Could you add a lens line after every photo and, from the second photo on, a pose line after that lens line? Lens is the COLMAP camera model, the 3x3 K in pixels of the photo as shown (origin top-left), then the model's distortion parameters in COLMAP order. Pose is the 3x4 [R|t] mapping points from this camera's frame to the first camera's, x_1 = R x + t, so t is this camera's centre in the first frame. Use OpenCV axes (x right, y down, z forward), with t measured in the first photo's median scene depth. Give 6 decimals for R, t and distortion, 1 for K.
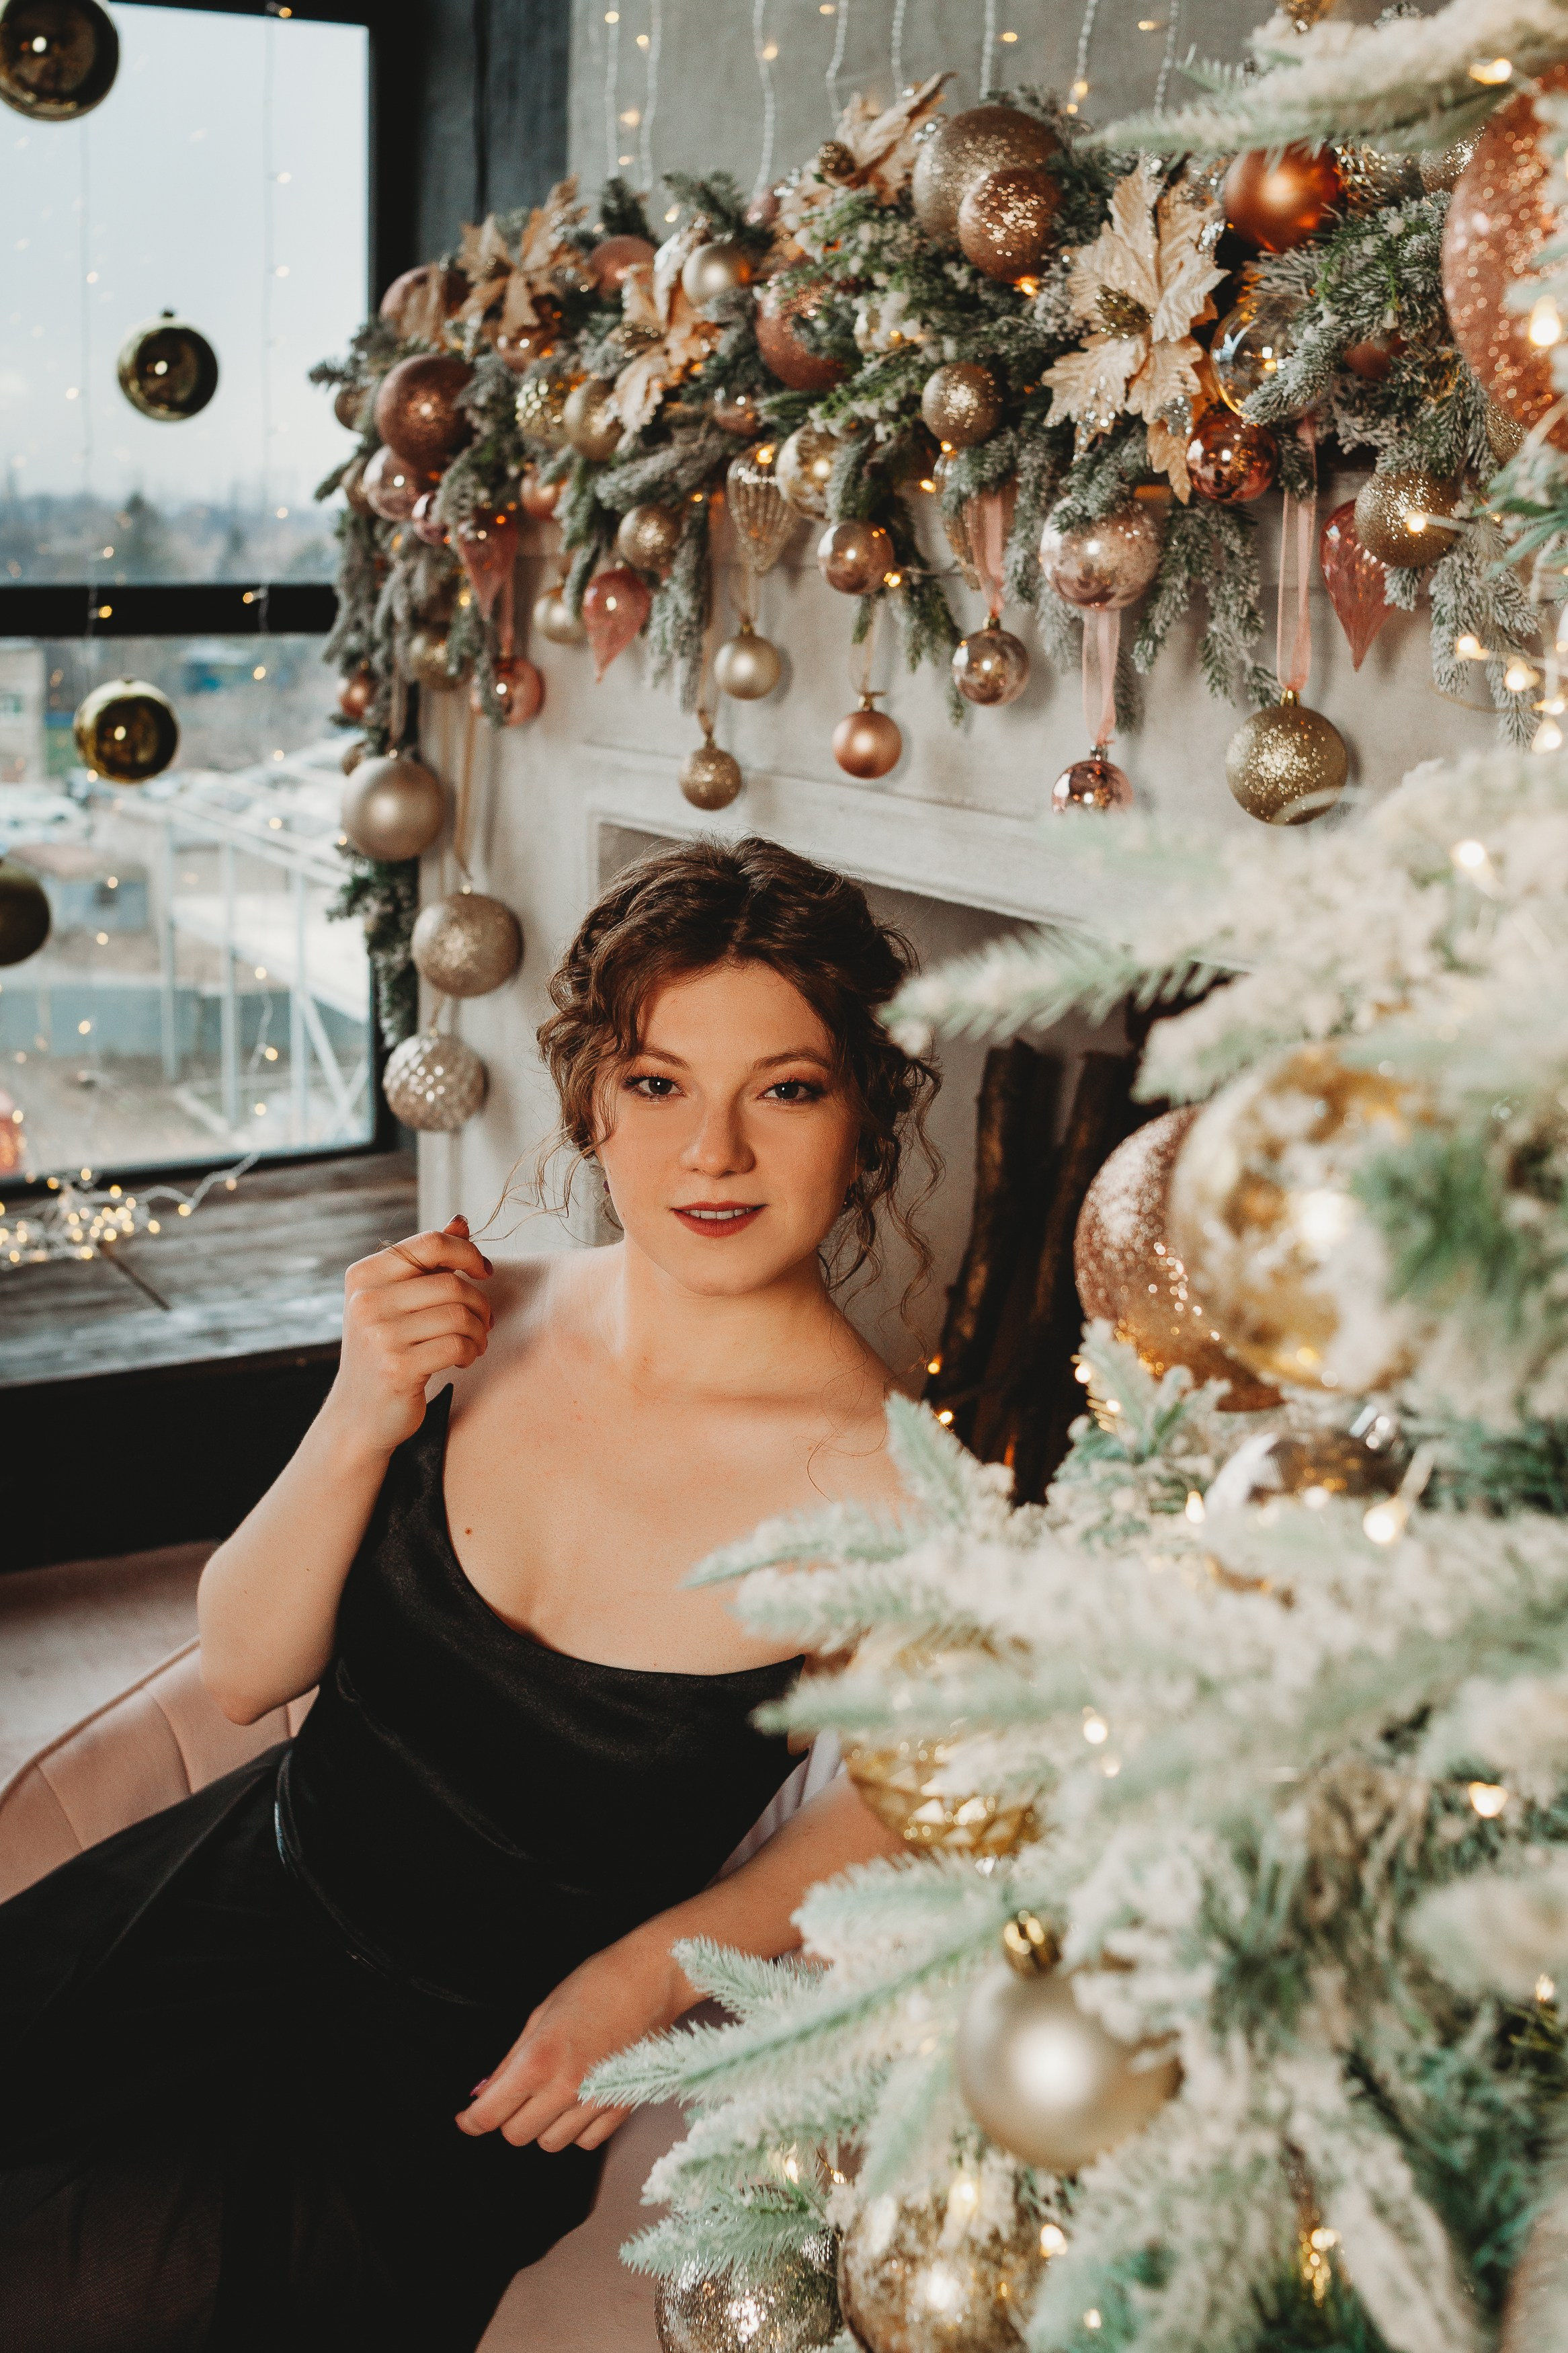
lens RADIAL K [[2705.0, 0, 790.1], [0, 2705.0, 1199.8], [0, 0, 1]] dist [-0.153612, 0.000000]
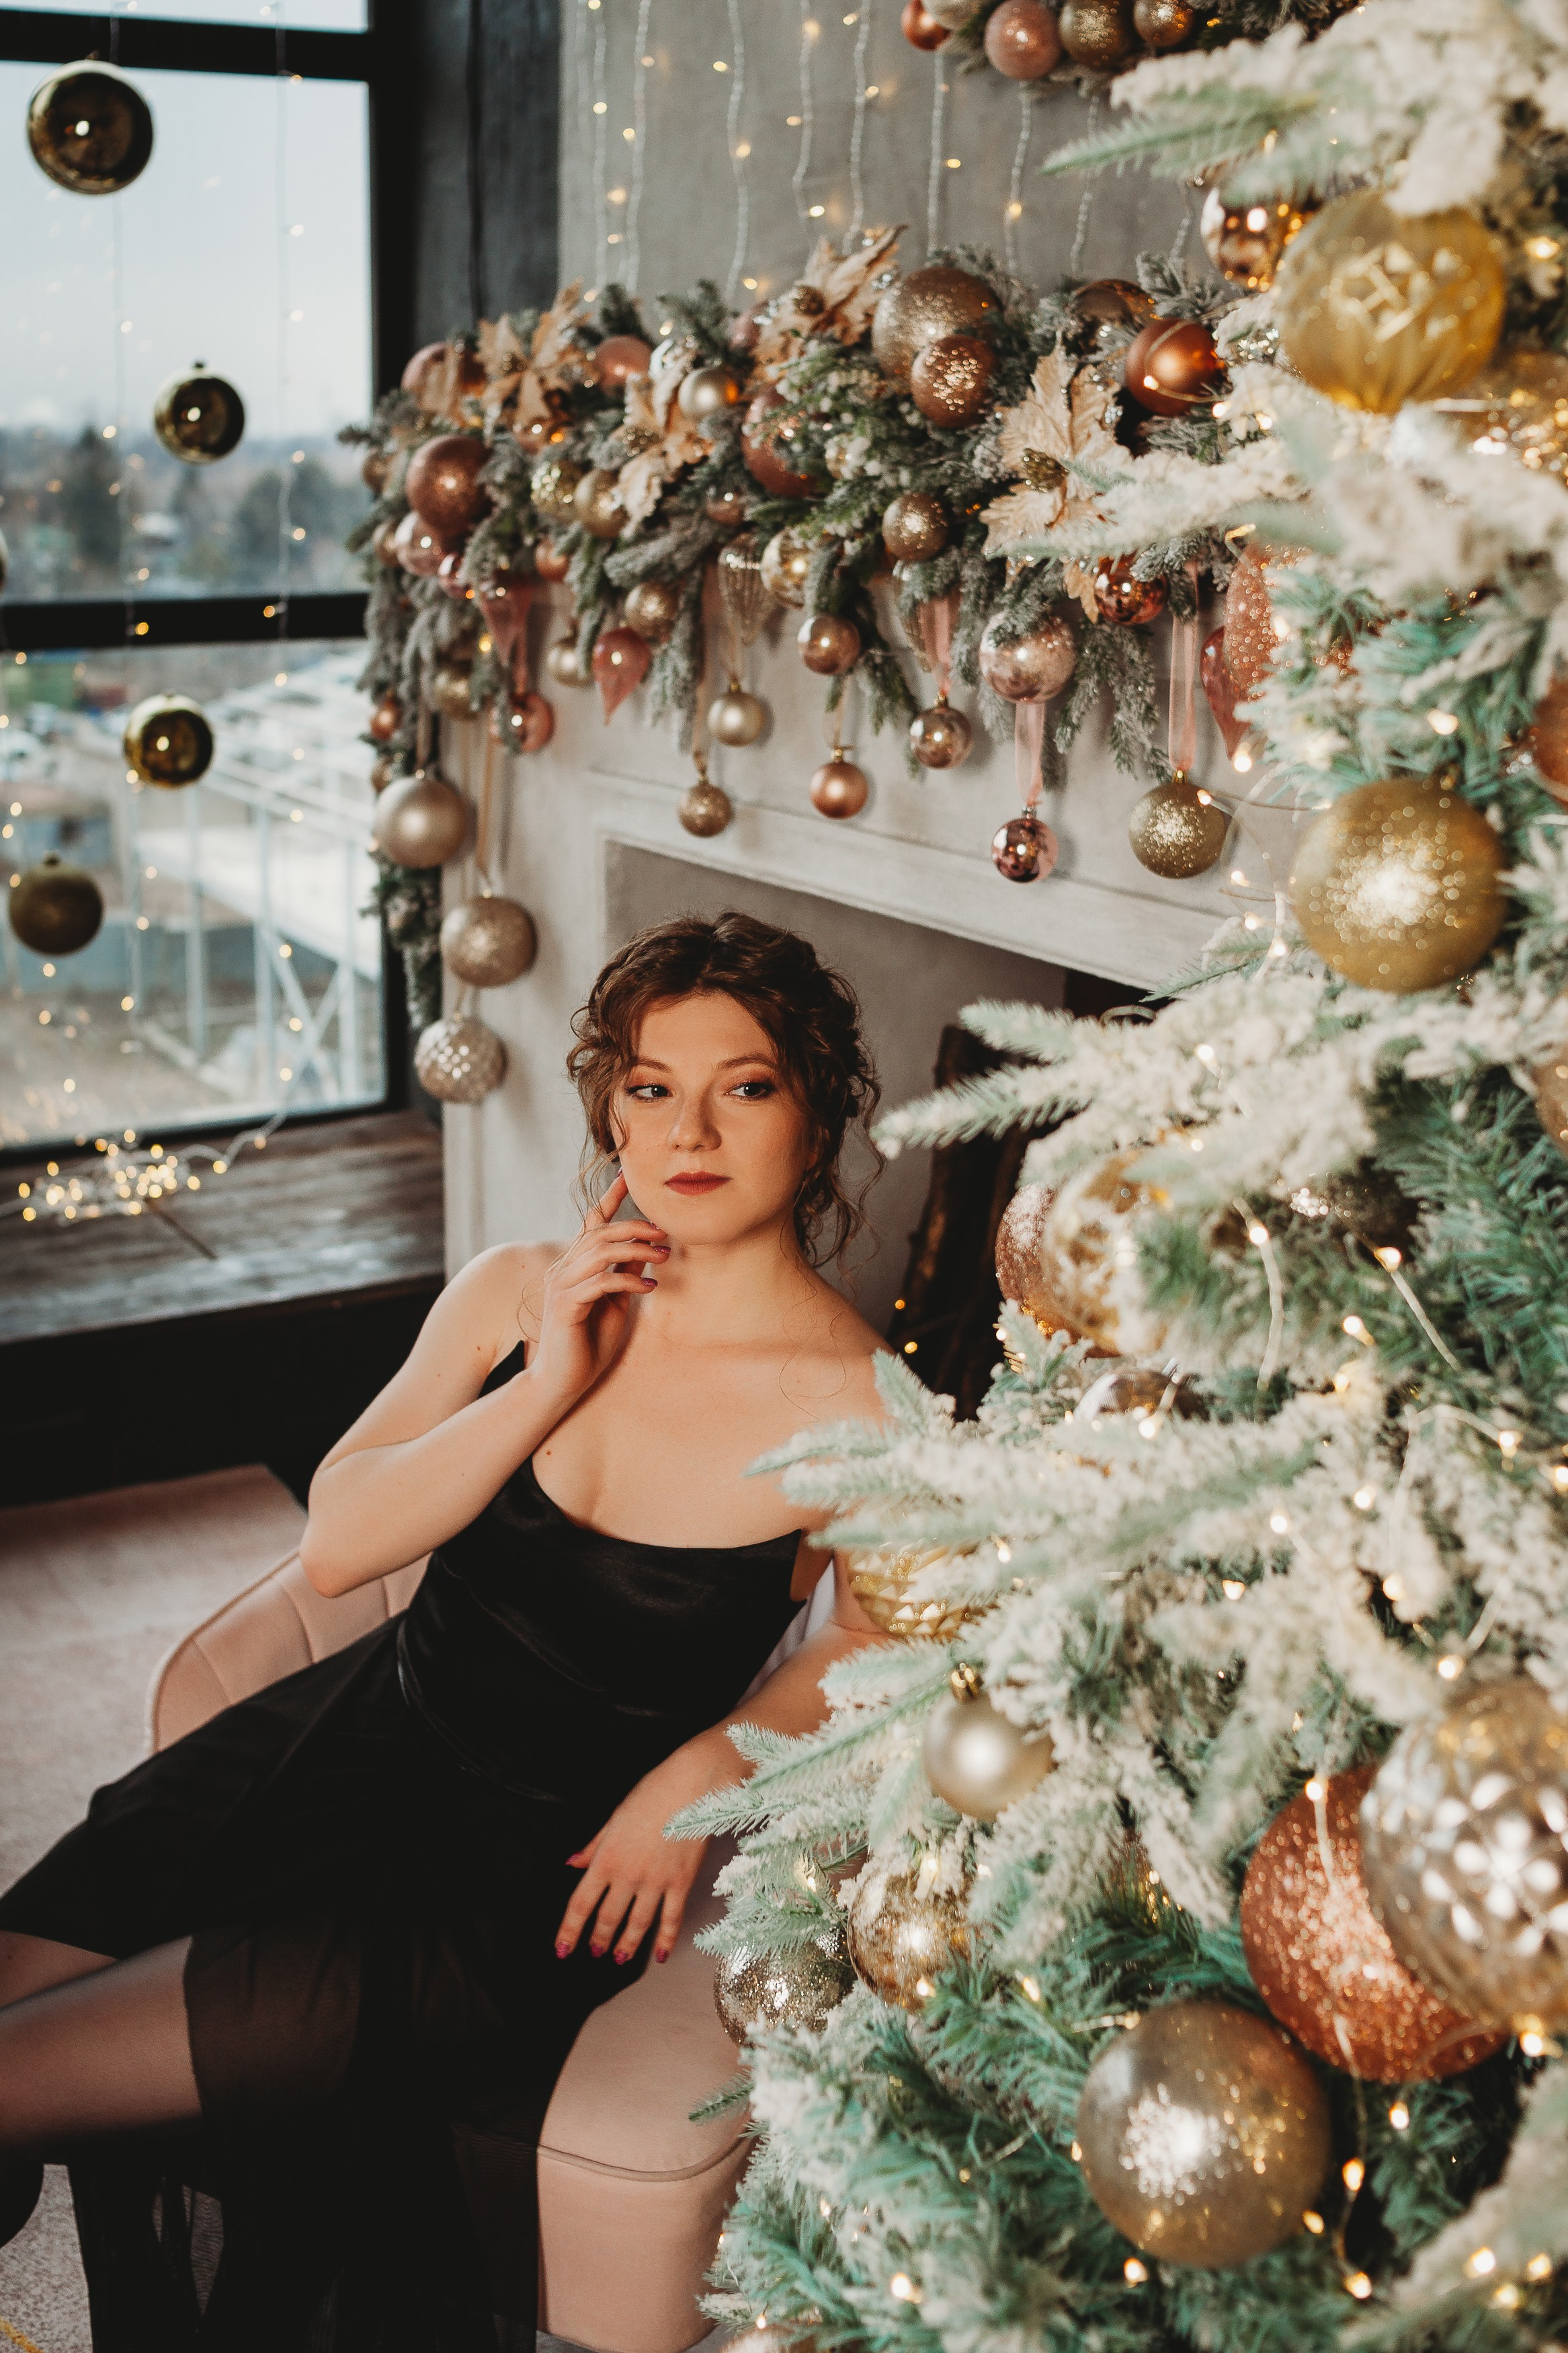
lens RADIAL K [[2705.0, 0, 768.8], [0, 2705.0, 1212.2], [0, 0, 1]] dist [-0.153612, 0.000000]
pose [[0.999900, -0.012734, 0.006079, -0.013962], [0.012524, 0.999363, 0.033424, -0.025452], [-0.006501, -0.033345, 0.999423, -0.233255]]
